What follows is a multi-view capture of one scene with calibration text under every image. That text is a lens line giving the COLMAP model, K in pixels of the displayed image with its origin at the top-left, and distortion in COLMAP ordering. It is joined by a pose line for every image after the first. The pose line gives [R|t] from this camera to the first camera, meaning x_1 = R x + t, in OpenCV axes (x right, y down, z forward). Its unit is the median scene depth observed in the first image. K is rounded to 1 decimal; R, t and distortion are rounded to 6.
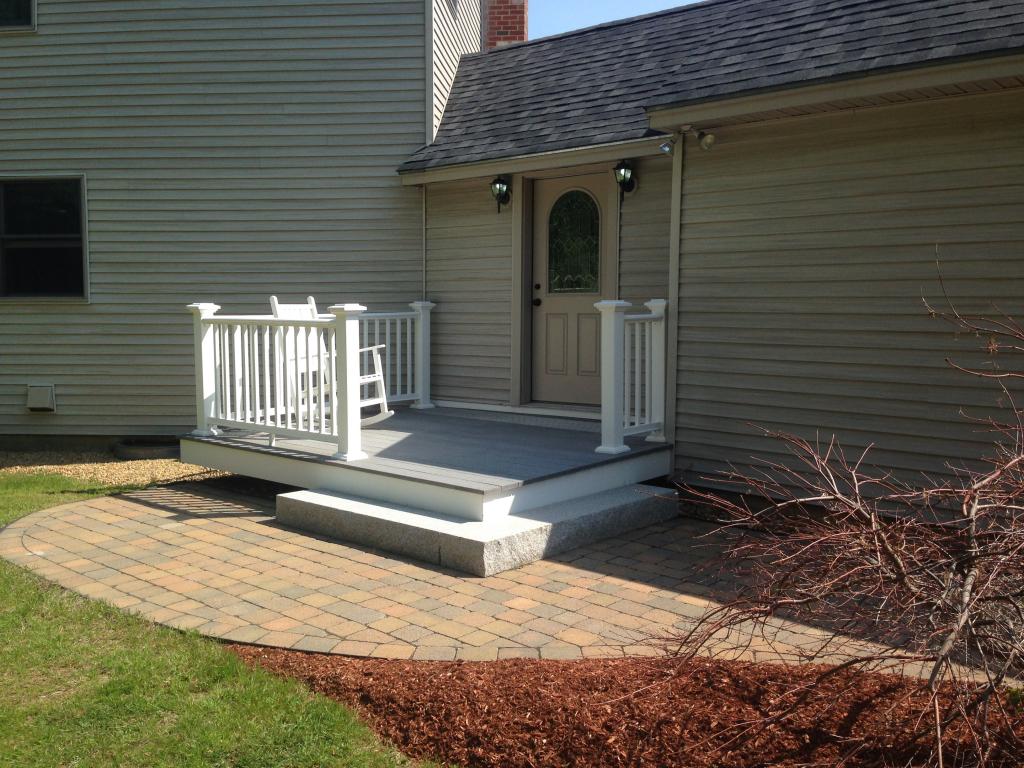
lens RADIAL K [[982.5, 0, 511.4], [0, 982.5, 336.8], [0, 0, 1]] dist [0.113216, -0.003264]
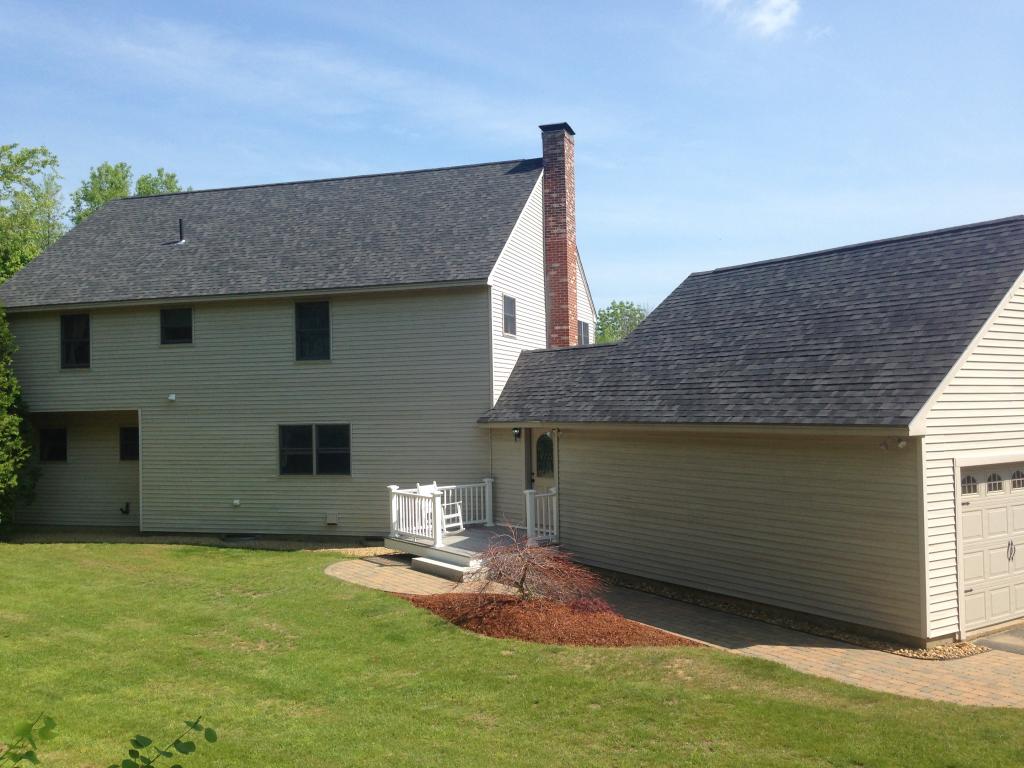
lens RADIAL K [[950.8, 0, 523.1], [0, 950.8, 386.8], [0, 0, 1]] dist [0.145050, -0.261569]
pose [[0.975947, -0.016229, -0.217402, 0.551330], [0.003793, 0.998338, -0.057497, -0.141661], [0.217974, 0.055290, 0.974387, -1.327208]]
